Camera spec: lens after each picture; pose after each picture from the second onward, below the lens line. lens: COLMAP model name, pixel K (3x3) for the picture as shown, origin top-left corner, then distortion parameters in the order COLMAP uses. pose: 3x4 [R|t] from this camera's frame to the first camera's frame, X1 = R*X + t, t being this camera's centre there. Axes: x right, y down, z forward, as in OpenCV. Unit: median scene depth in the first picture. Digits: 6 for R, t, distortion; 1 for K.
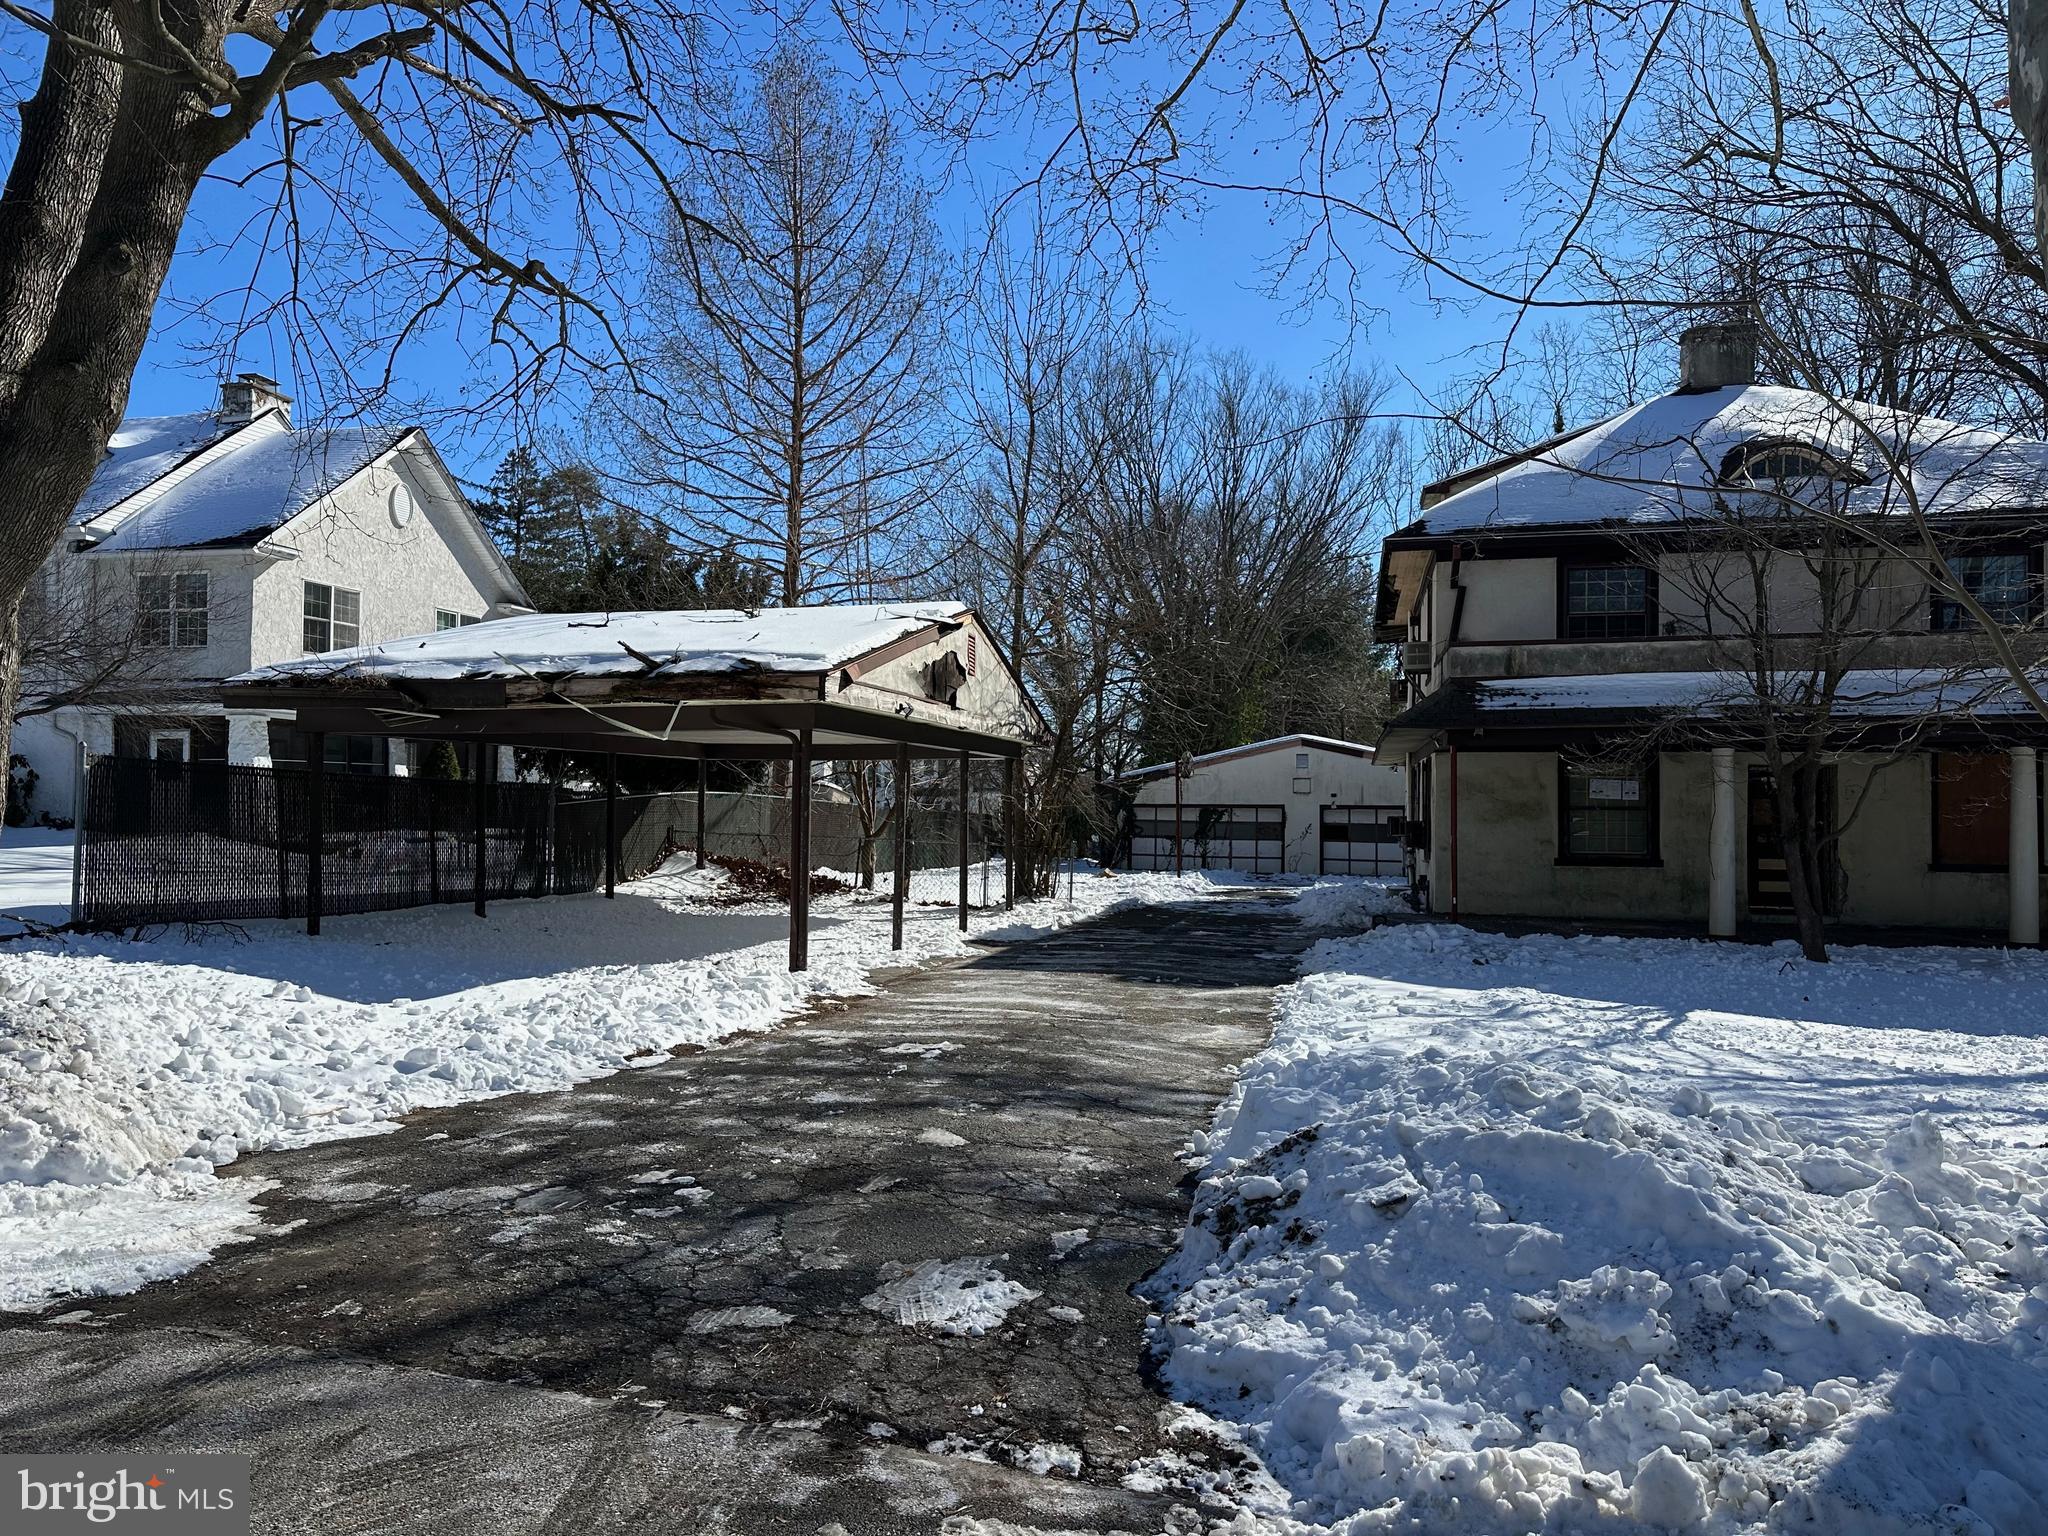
lens RADIAL K [[1399.8, 0, 1024.0], [0, 1399.8, 768.0], [0, 0, 1]] dist [0.024760, -0.000430]
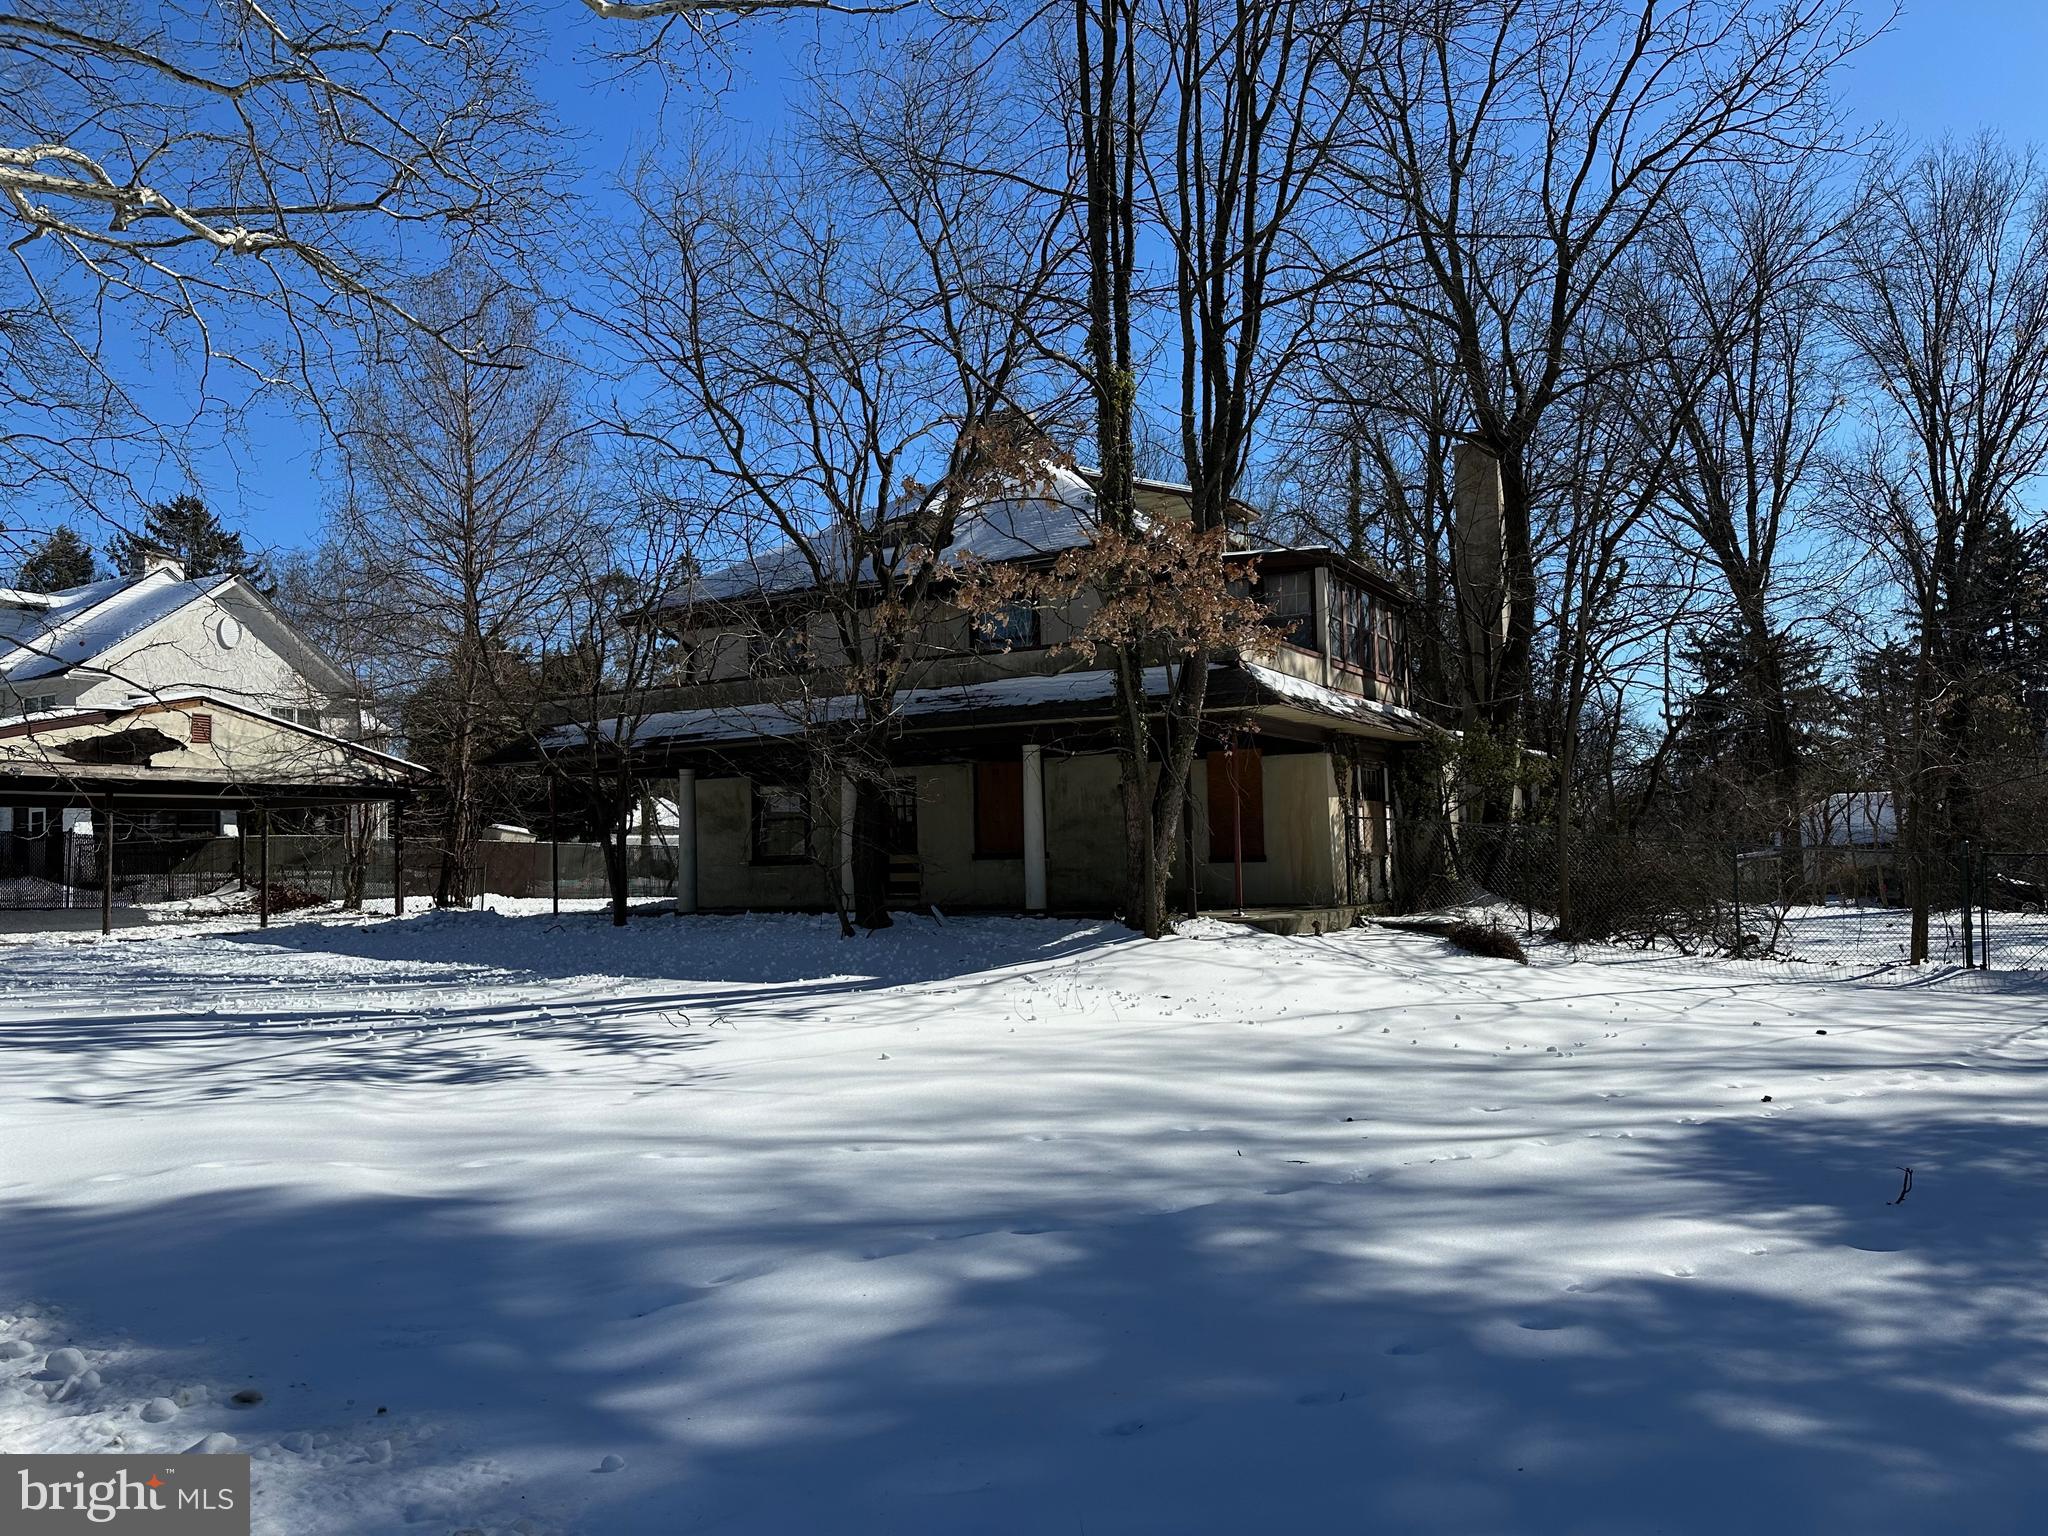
lens RADIAL K [[1399.8, 0, 1024.0], [0, 1399.8, 768.0], [0, 0, 1]] dist [0.024760, -0.000430]
pose [[0.963458, -0.049975, -0.263155, 0.913875], [0.040253, 0.998297, -0.042211, 0.042812], [0.264816, 0.030076, 0.963830, -0.132068]]
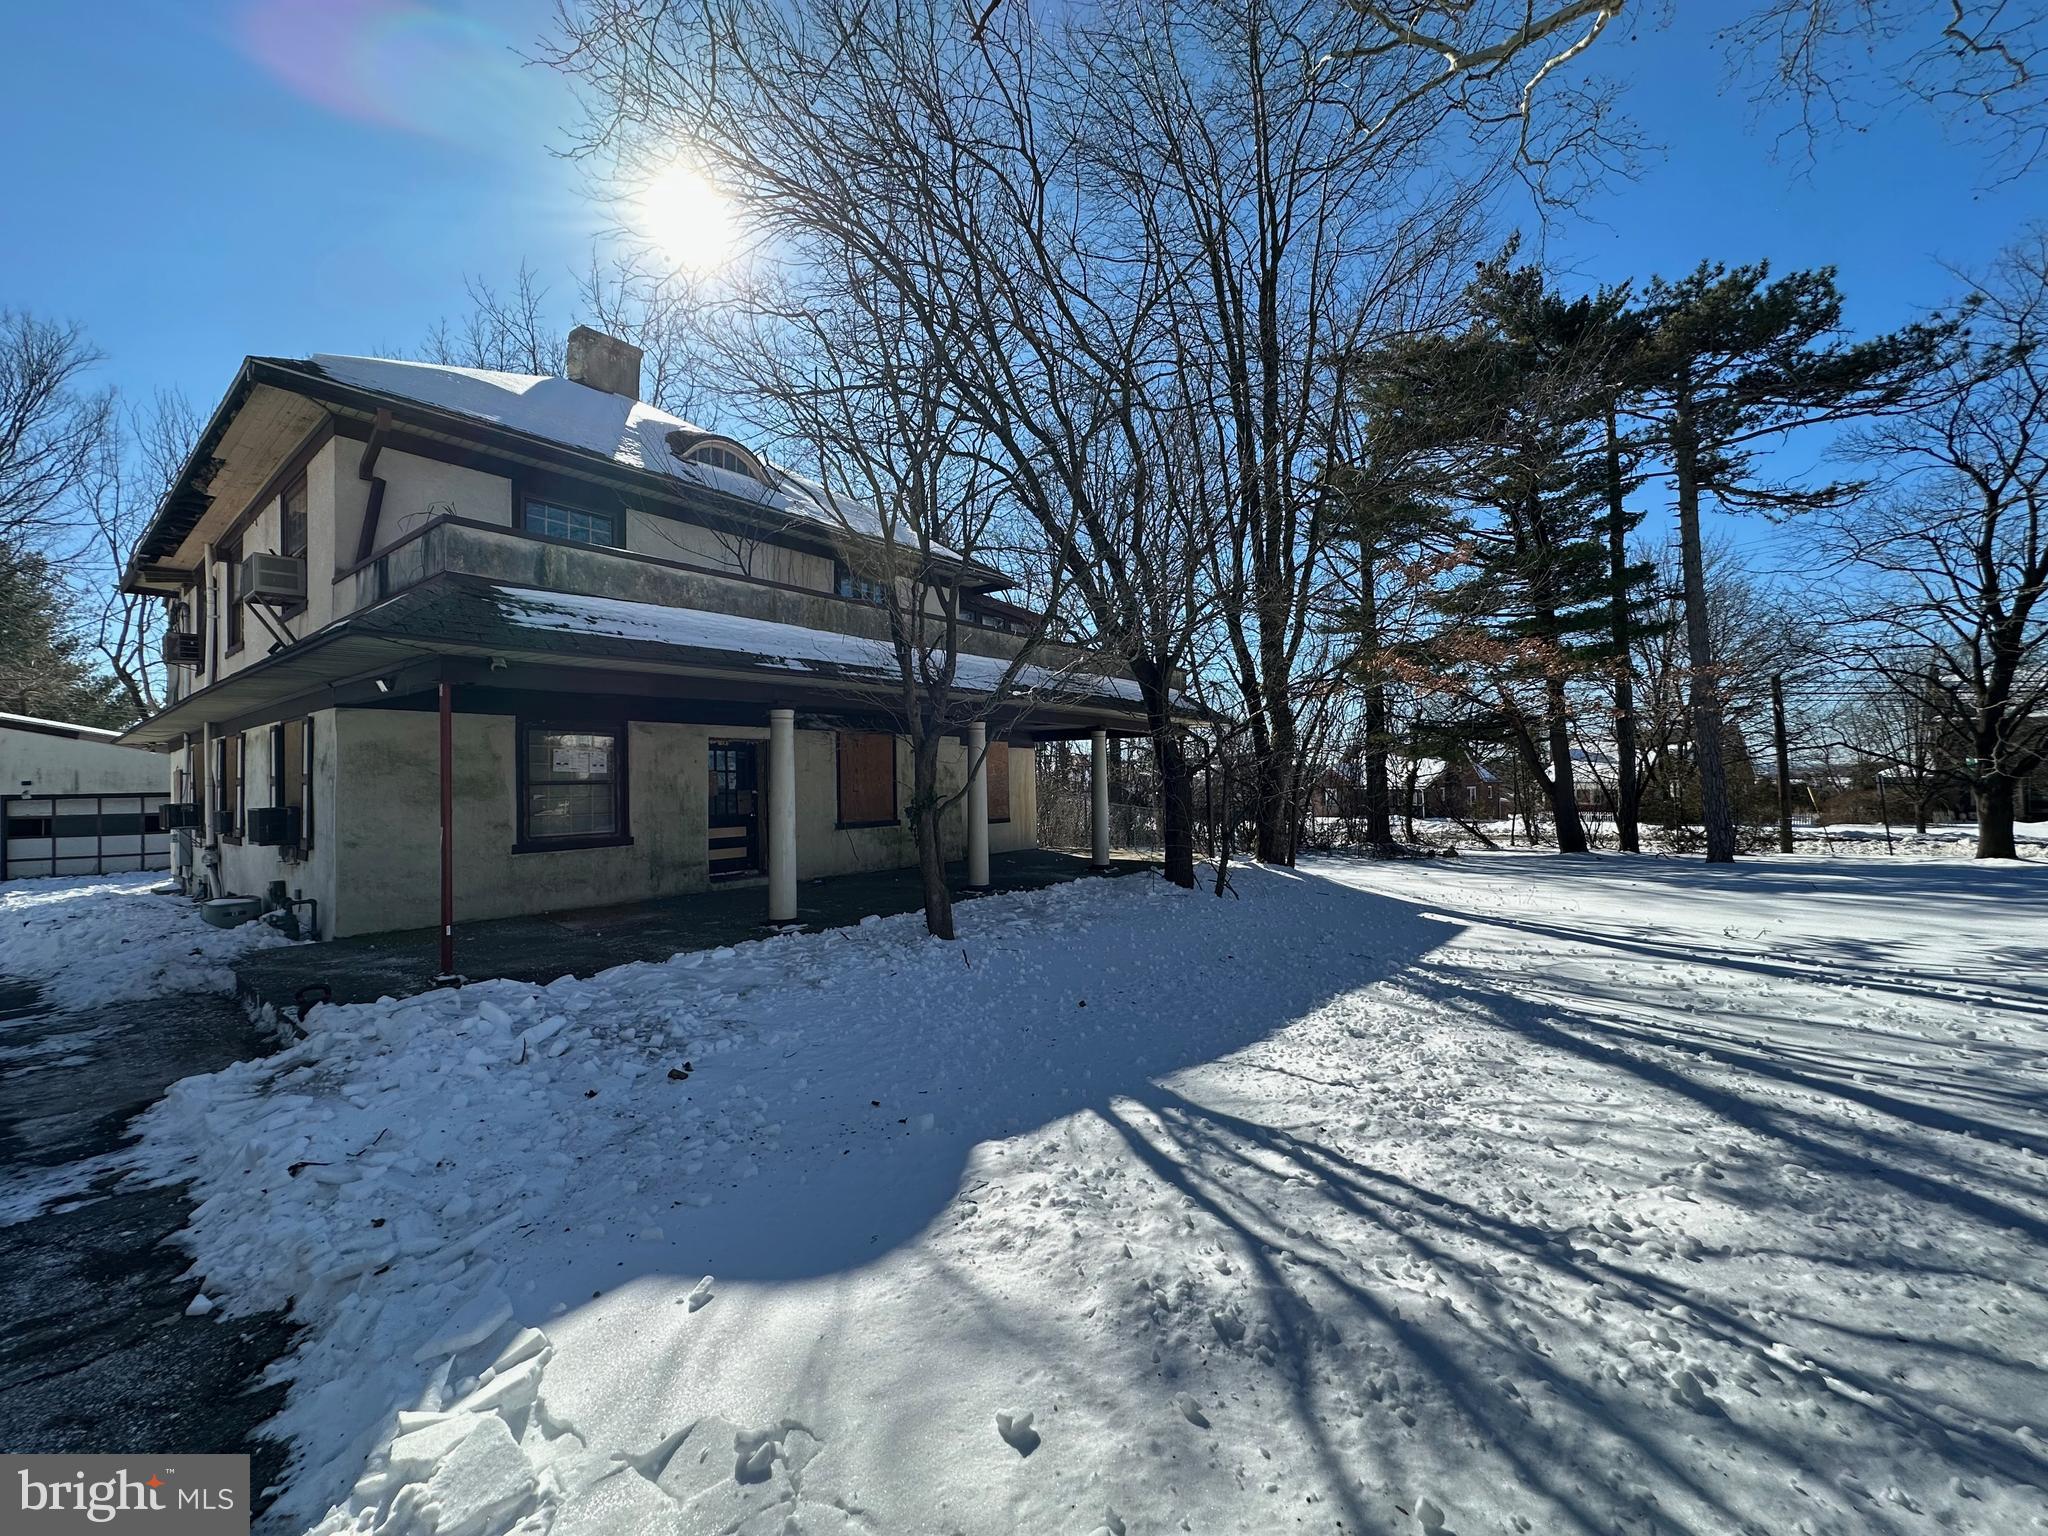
lens RADIAL K [[814.6, 0, 1024.0], [0, 814.6, 768.0], [0, 0, 1]] dist [0.000264, 0.000488]
pose [[0.426069, 0.001636, 0.904689, 0.071866], [-0.002028, 0.999998, -0.000853, 0.018856], [-0.904688, -0.001471, 0.426072, 0.513110]]
